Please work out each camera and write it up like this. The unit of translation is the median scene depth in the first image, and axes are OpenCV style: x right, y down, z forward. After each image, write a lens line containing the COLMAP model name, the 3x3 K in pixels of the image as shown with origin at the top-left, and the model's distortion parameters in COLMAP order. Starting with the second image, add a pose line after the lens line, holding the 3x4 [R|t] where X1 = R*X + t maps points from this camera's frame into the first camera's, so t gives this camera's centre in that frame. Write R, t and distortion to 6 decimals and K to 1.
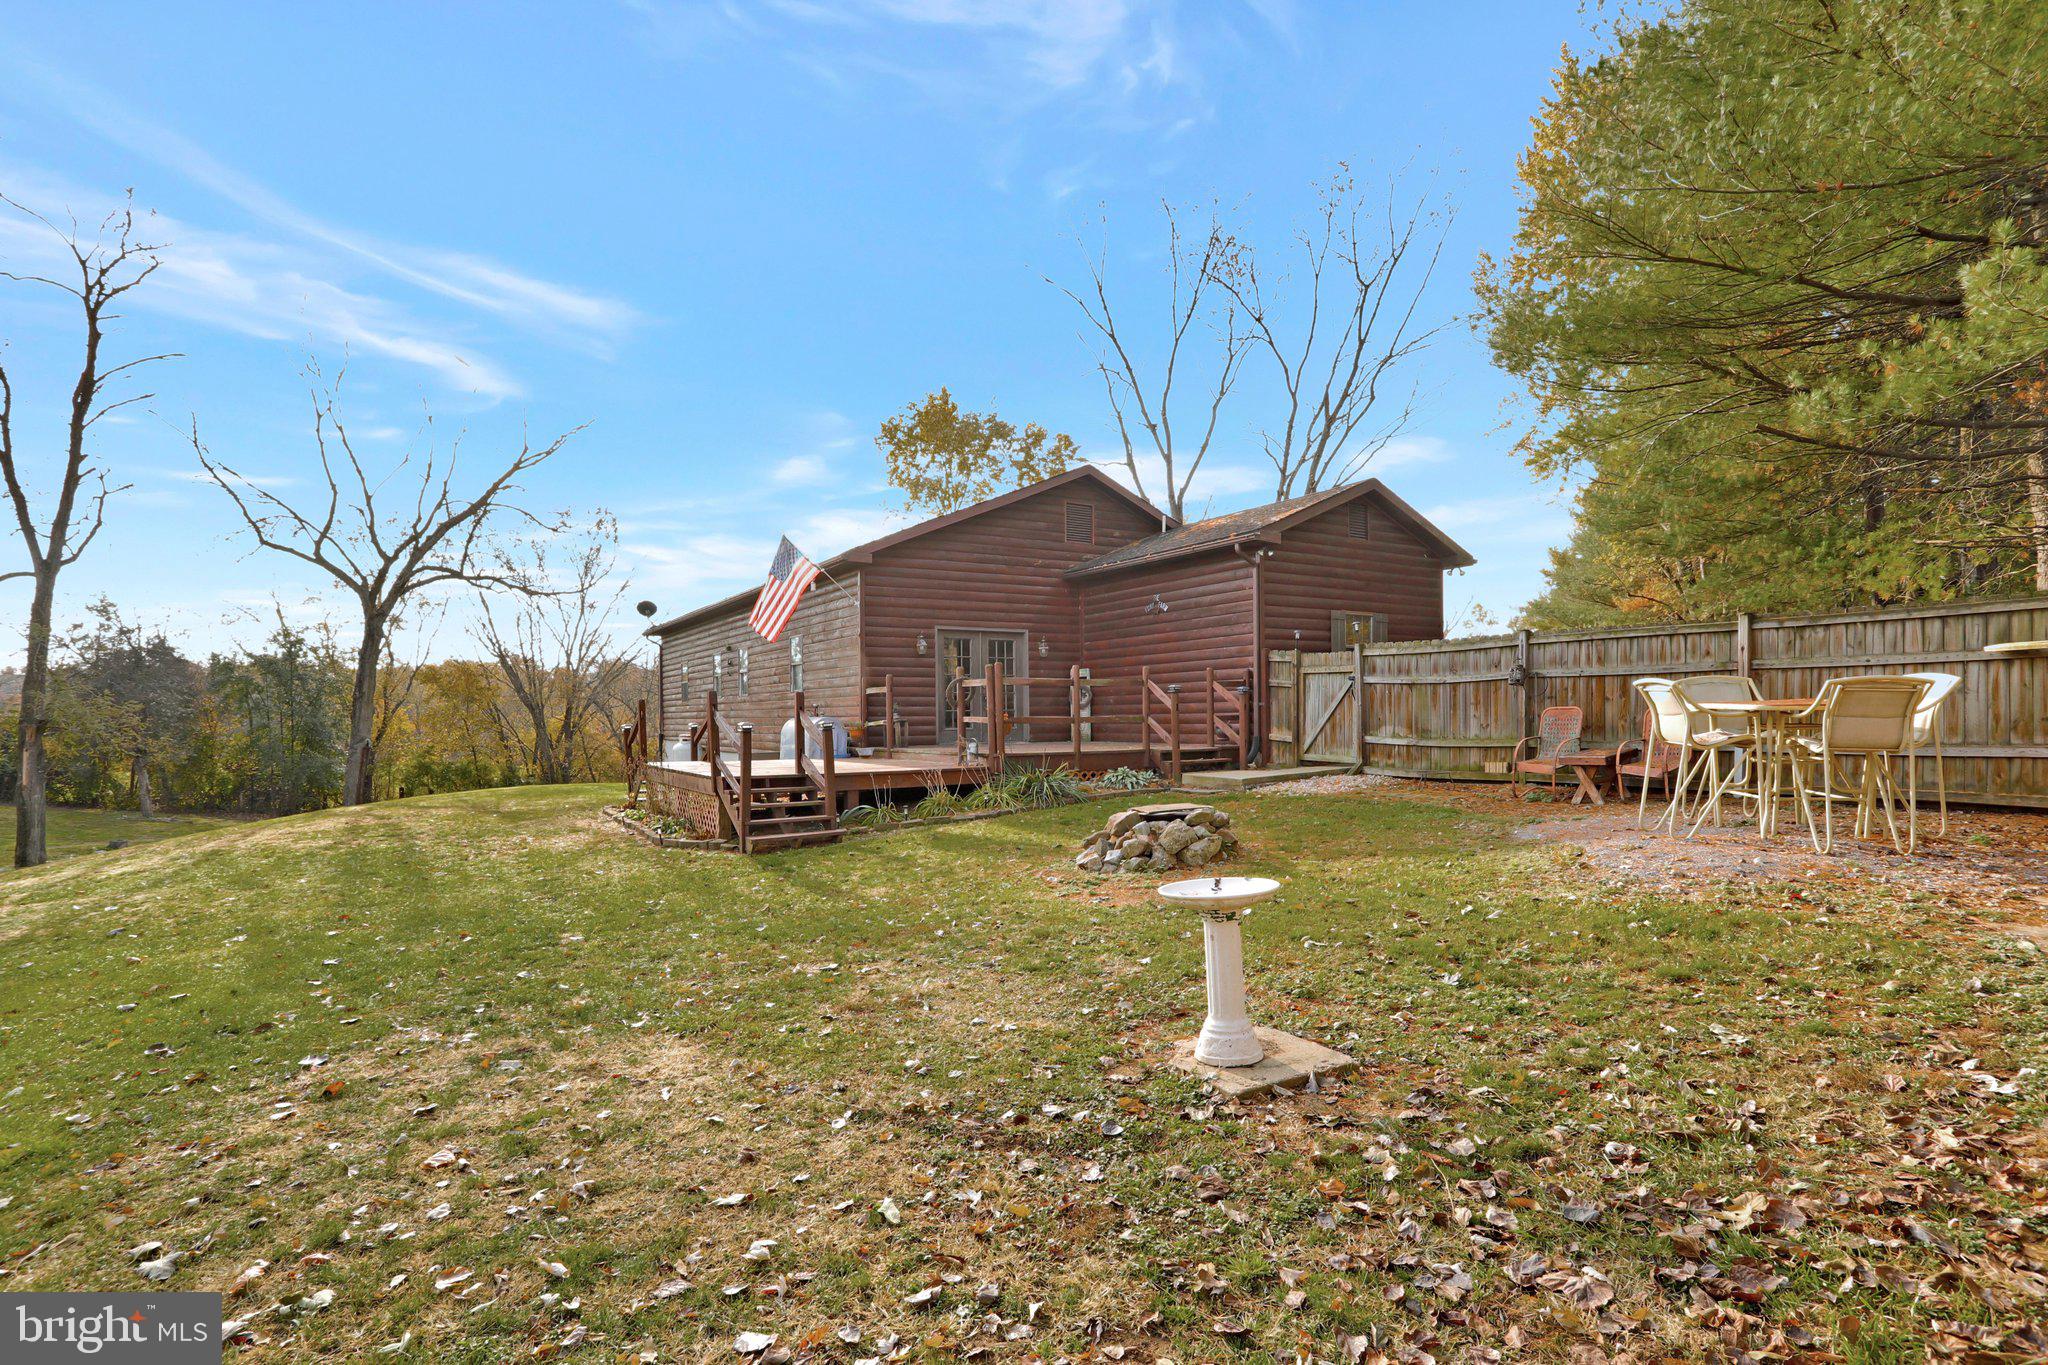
lens RADIAL K [[1034.1, 0, 1024.0], [0, 1034.1, 682.5], [0, 0, 1]] dist [-0.057759, 0.023448]
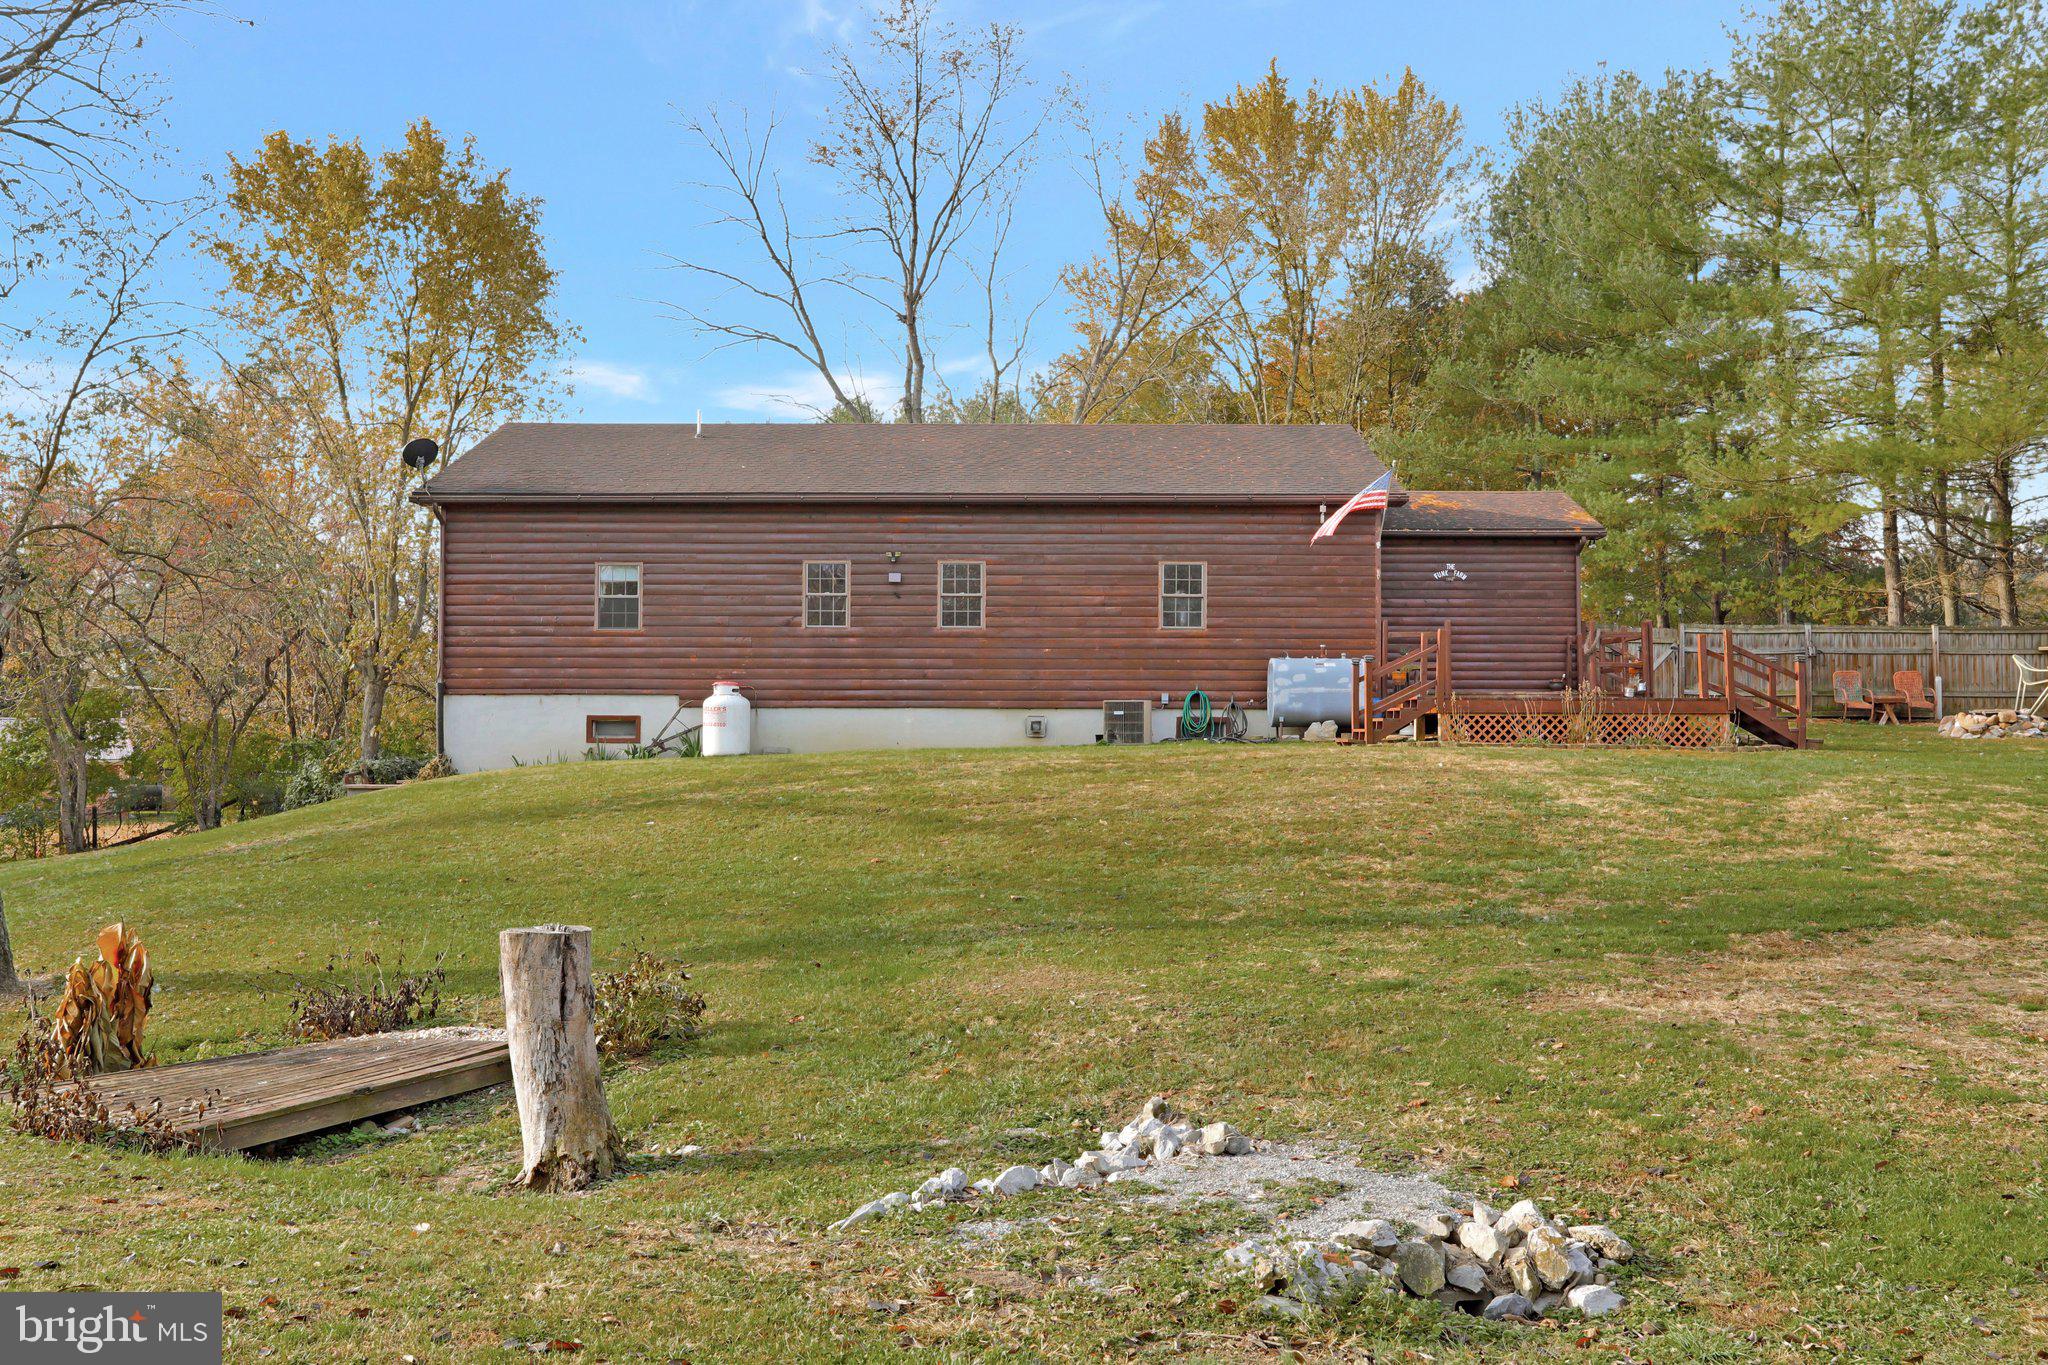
lens RADIAL K [[1728.7, 0, 1024.0], [0, 1728.7, 682.5], [0, 0, 1]] dist [0.013508, 0.003184]
pose [[0.527720, 0.042778, 0.848341, -2.150858], [-0.036416, 0.998952, -0.027719, 0.141103], [-0.848638, -0.016265, 0.528725, 0.515165]]
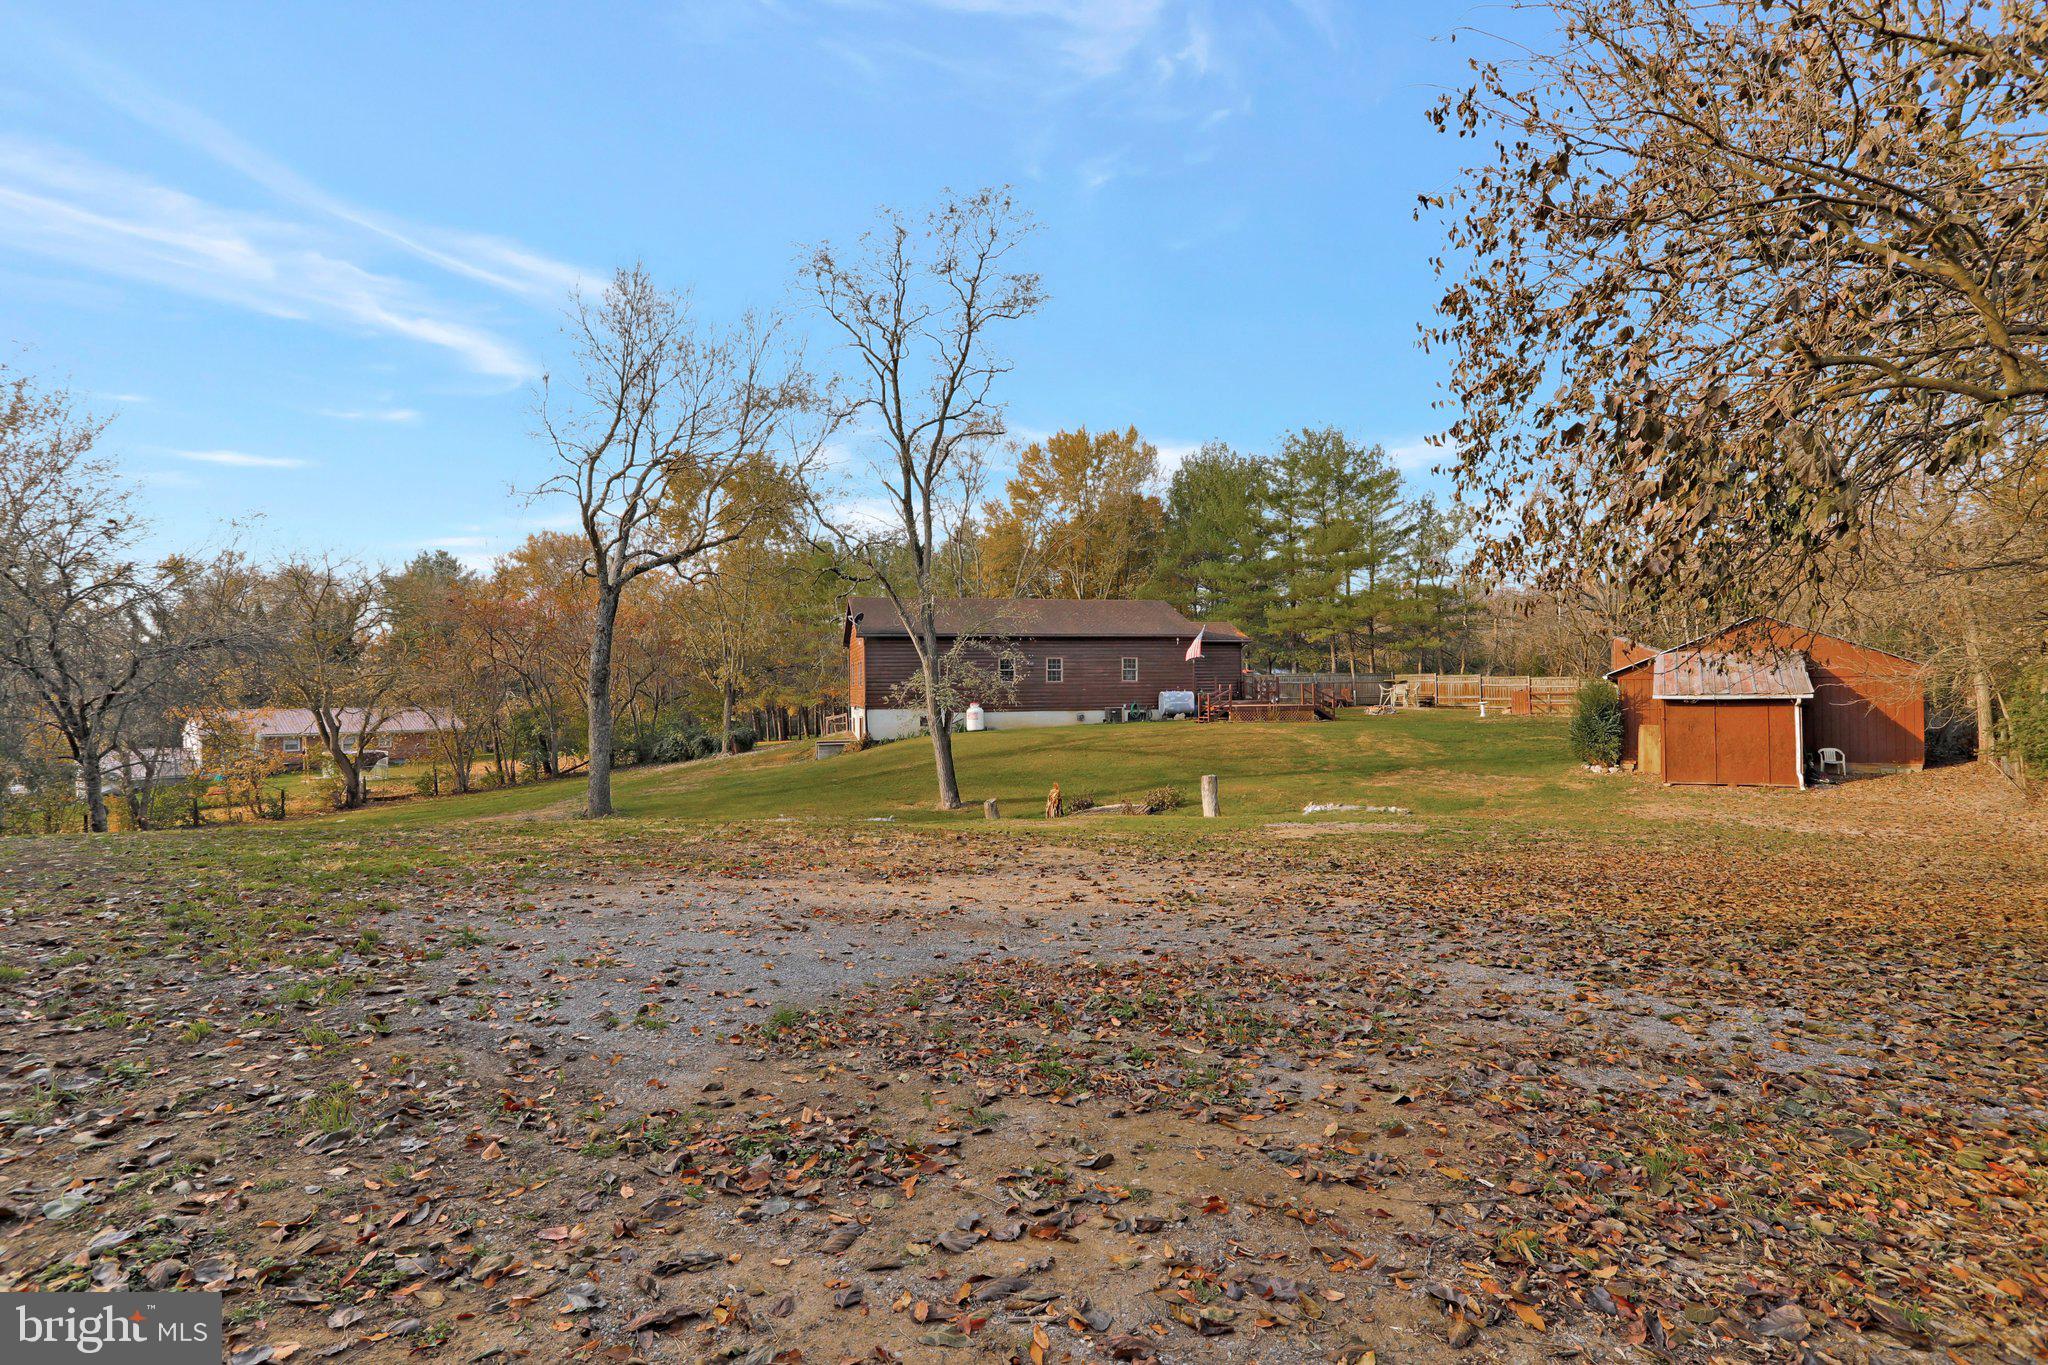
lens RADIAL K [[1034.1, 0, 1024.0], [0, 1034.1, 682.5], [0, 0, 1]] dist [-0.057759, 0.023448]
pose [[0.296463, 0.024546, 0.954729, -3.717075], [-0.023946, 0.999546, -0.018262, 0.089416], [-0.954744, -0.017448, 0.296917, 0.752374]]
